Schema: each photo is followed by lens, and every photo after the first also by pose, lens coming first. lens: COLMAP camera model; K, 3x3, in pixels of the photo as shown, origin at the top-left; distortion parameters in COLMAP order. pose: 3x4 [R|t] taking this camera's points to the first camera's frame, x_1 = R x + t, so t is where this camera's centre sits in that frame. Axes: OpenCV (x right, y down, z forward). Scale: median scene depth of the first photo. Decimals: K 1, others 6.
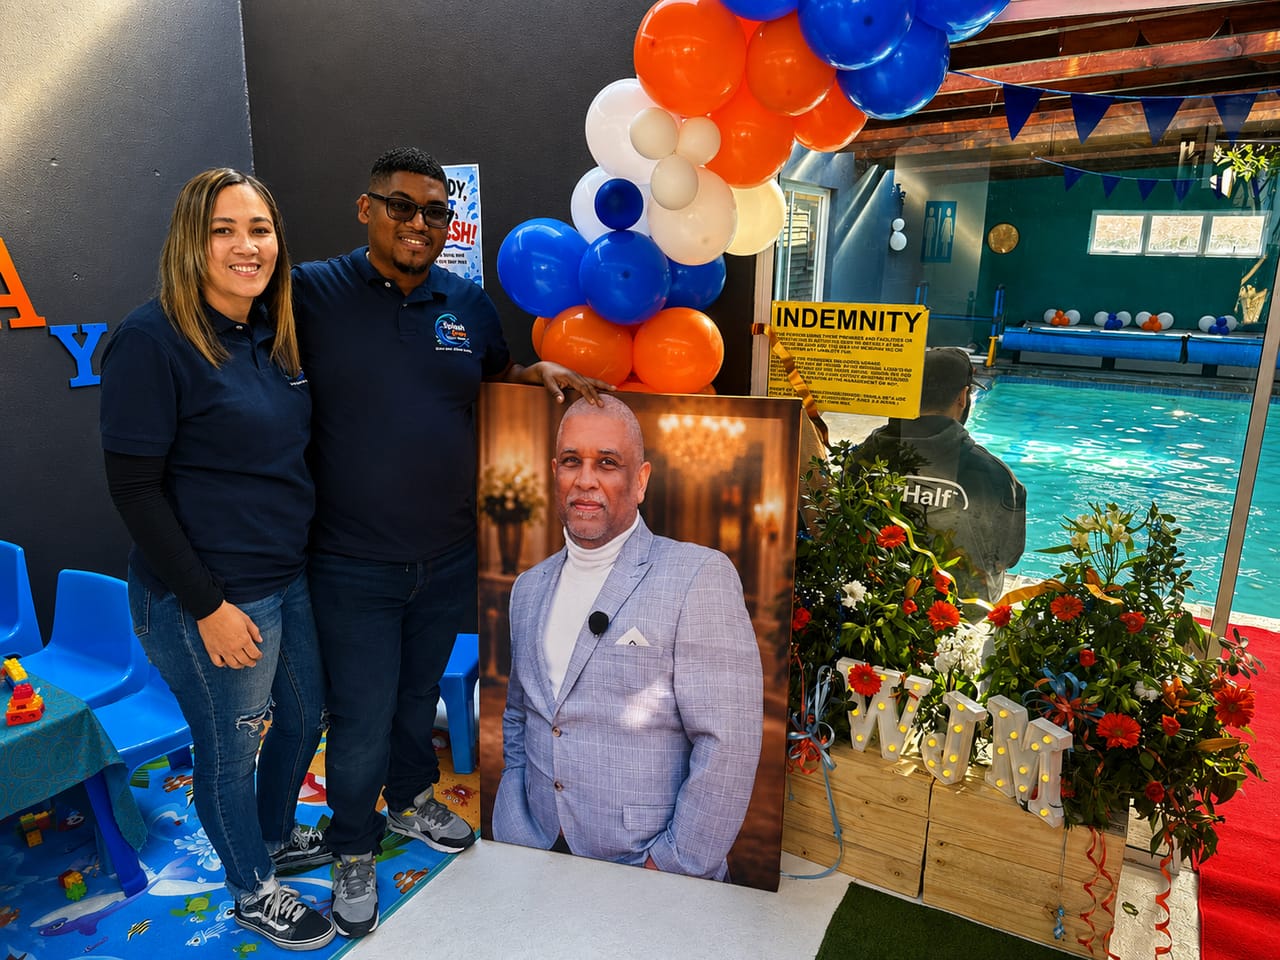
lens RADIAL K [[887.9, 0, 640.0], [0, 887.9, 480.0], [0, 0, 1]] dist [0.064025, -0.128139]
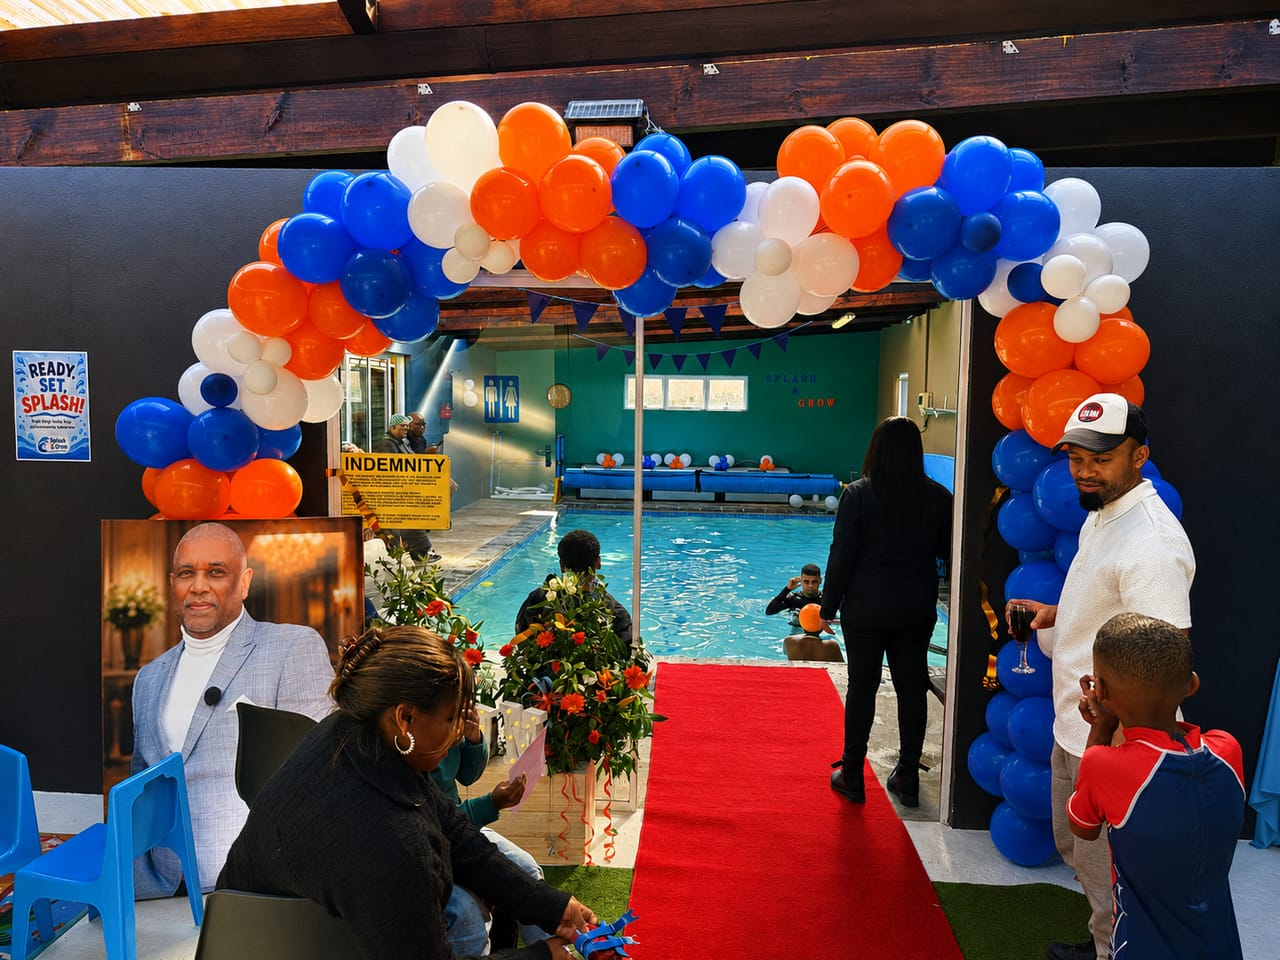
lens RADIAL K [[924.7, 0, 637.4], [0, 924.7, 486.1], [0, 0, 1]] dist [0.166482, -0.231588]
pose [[0.909508, -0.039102, 0.413843, -0.044684], [0.103908, 0.985347, -0.135259, 0.110580], [-0.402490, 0.166021, 0.900244, -0.570929]]
